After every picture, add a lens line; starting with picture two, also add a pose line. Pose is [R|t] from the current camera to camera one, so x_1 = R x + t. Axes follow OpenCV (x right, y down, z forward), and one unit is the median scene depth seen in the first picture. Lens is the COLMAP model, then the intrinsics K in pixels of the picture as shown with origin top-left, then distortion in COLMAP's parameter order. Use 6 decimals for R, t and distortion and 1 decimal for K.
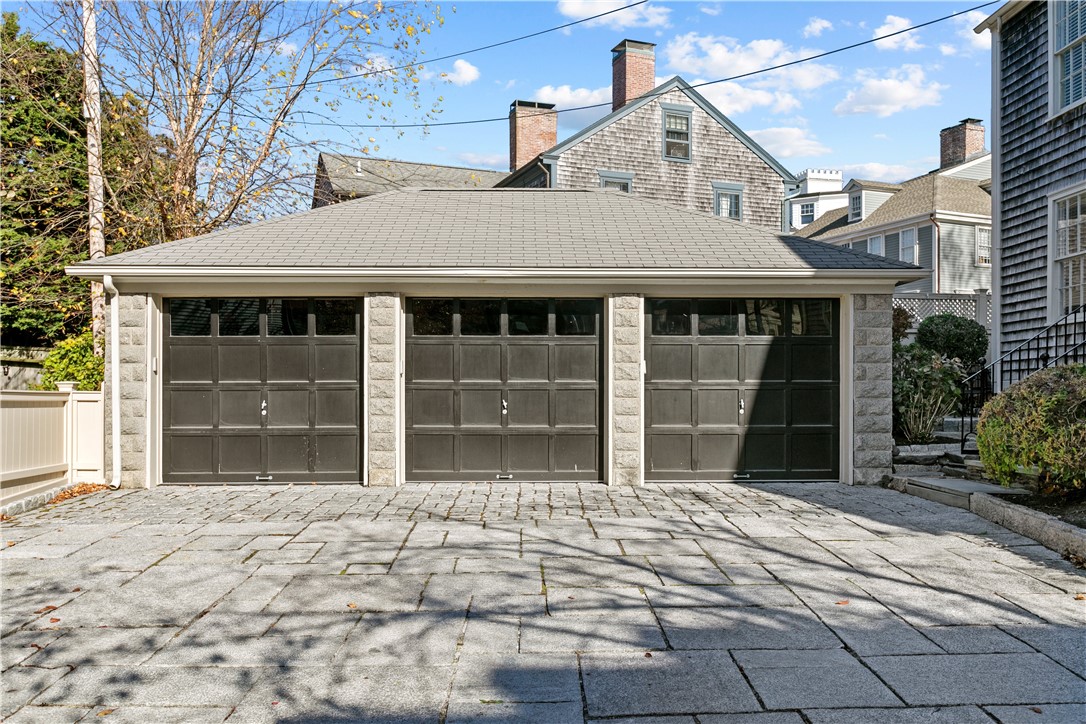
lens RADIAL K [[891.3, 0, 542.5], [0, 891.3, 394.1], [0, 0, 1]] dist [-0.010110, -0.006757]
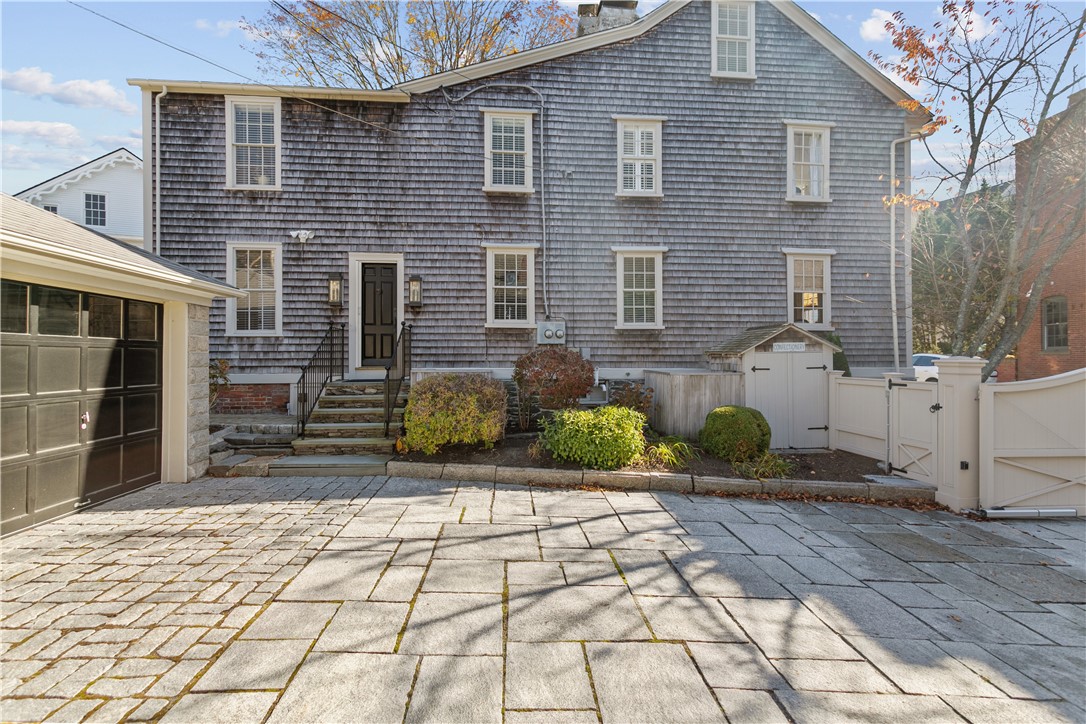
lens RADIAL K [[519.0, 0, 544.5], [0, 519.0, 359.9], [0, 0, 1]] dist [-0.000523, -0.000126]
pose [[-0.034523, 0.003532, 0.999398, -0.282813], [0.000304, 0.999994, -0.003524, -0.041265], [-0.999404, 0.000182, -0.034524, 0.583505]]
